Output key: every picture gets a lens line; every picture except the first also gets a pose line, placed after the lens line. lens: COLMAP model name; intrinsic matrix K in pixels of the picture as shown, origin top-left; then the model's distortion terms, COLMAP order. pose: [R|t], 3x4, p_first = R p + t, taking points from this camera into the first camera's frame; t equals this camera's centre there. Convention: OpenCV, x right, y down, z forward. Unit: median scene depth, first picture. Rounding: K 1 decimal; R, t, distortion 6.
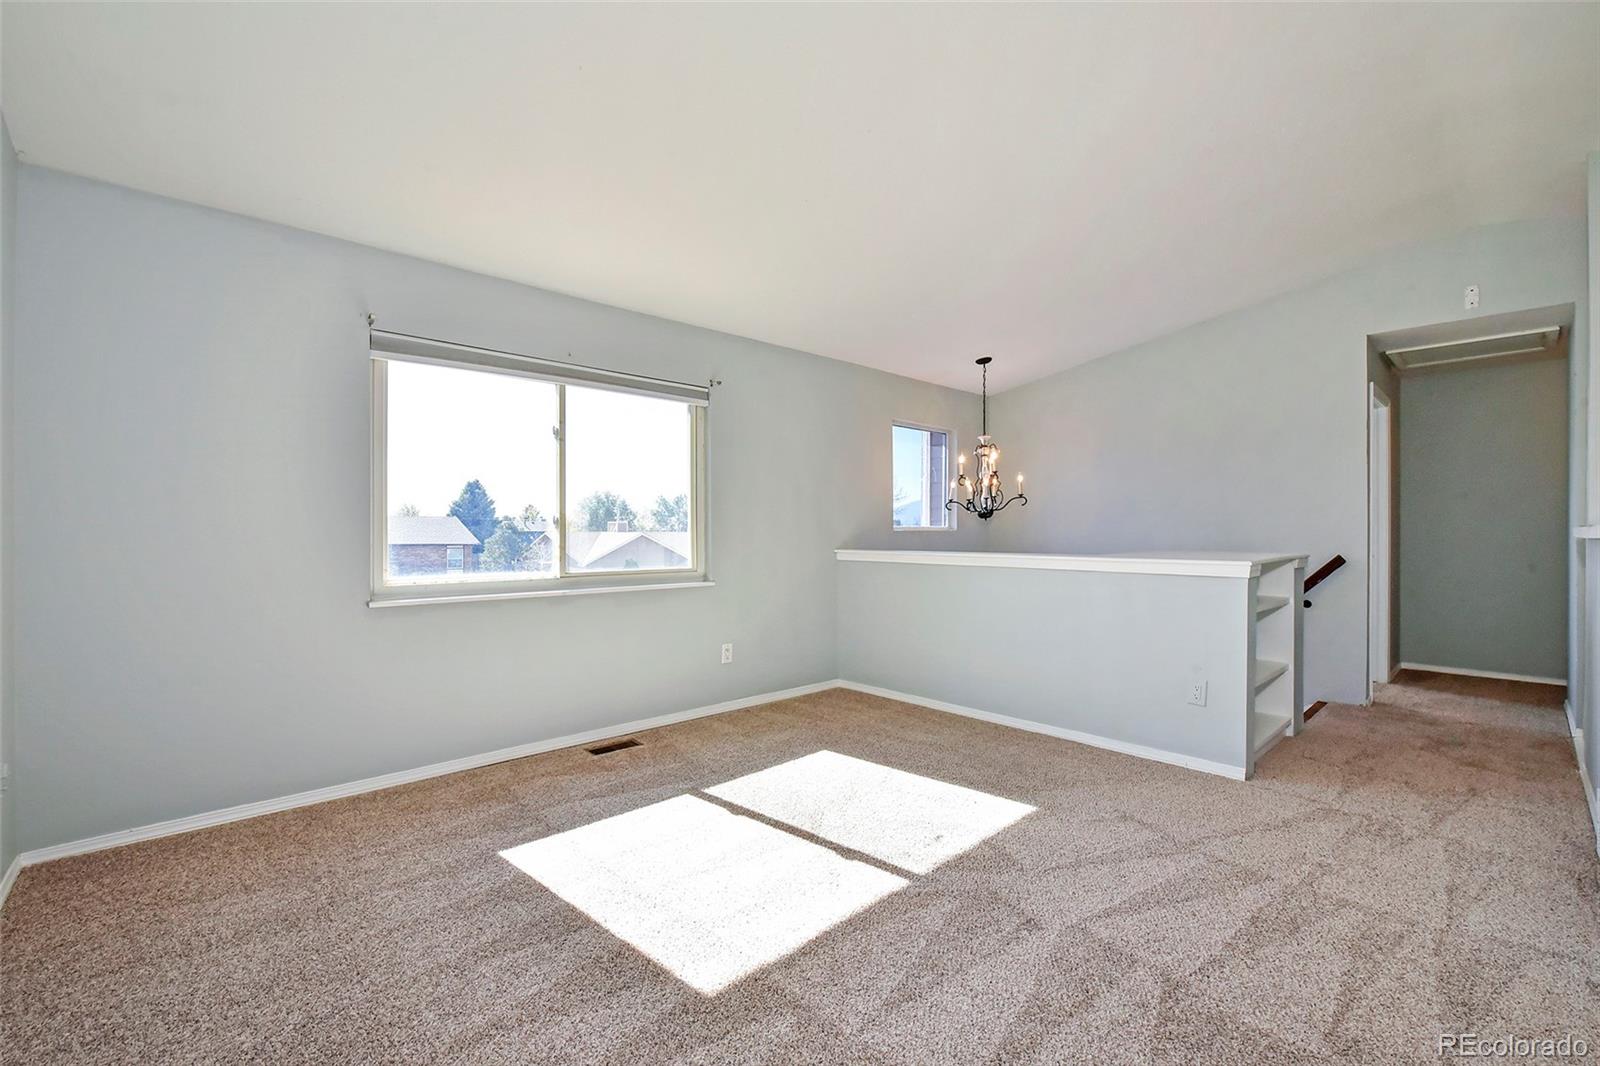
lens RADIAL K [[676.2, 0, 802.4], [0, 676.2, 534.2], [0, 0, 1]] dist [-0.000871, -0.004456]
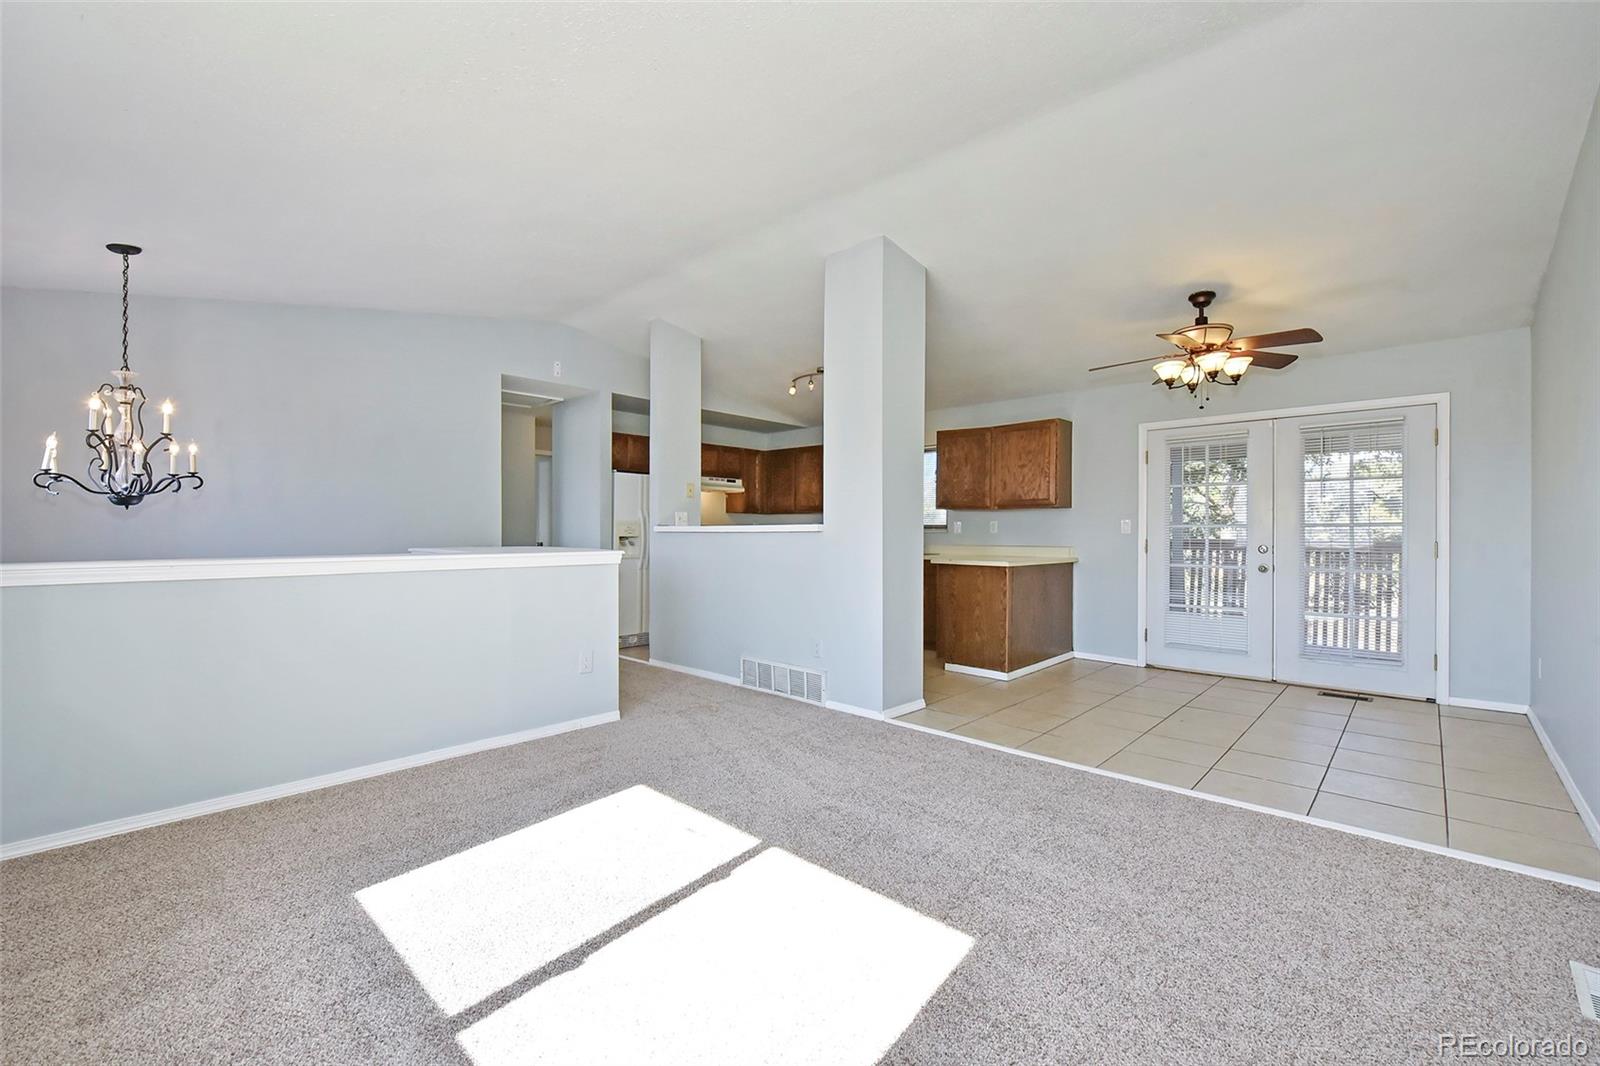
lens RADIAL K [[676.2, 0, 802.4], [0, 676.2, 534.2], [0, 0, 1]] dist [-0.000871, -0.004456]
pose [[-0.076881, -0.002976, 0.997036, -0.667640], [0.005072, 0.999981, 0.003376, 0.006489], [-0.997027, 0.005316, -0.076864, 0.747034]]
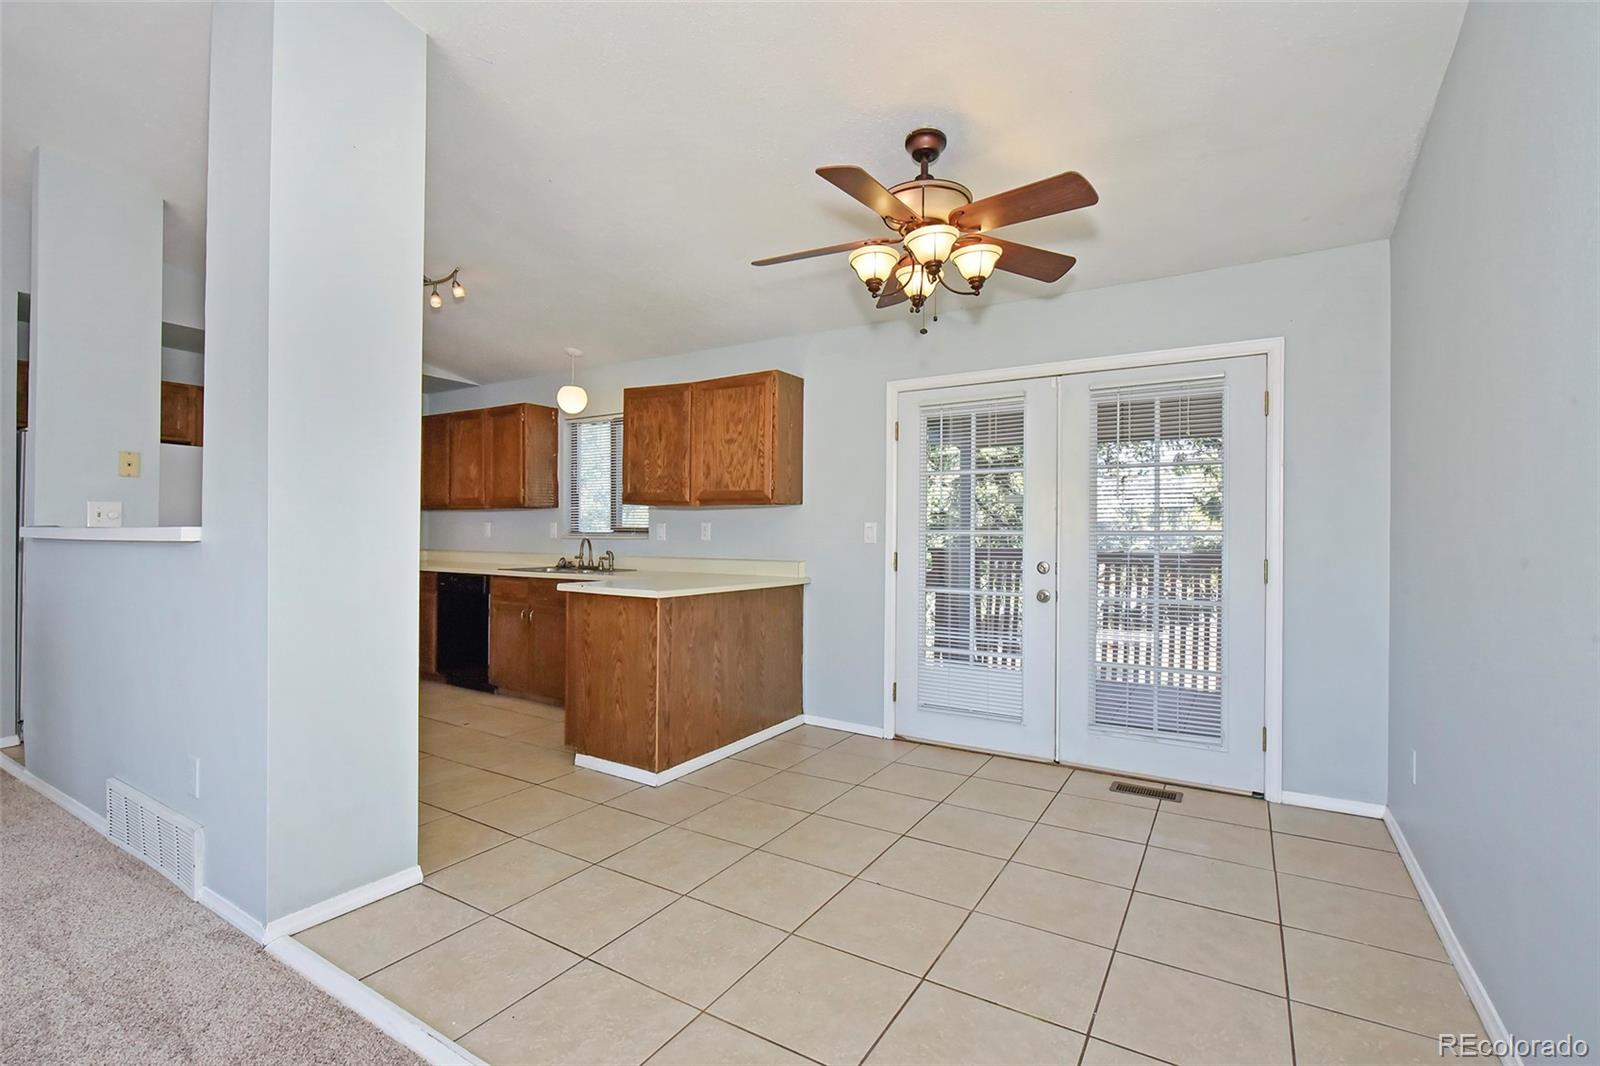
lens RADIAL K [[725.0, 0, 800.1], [0, 725.0, 533.4], [0, 0, 1]] dist [-0.009927, -0.000113]
pose [[-0.273320, -0.000895, 0.961923, -0.132379], [-0.000738, 0.999999, 0.000720, -0.003272], [-0.961923, -0.000514, -0.273320, 0.193097]]
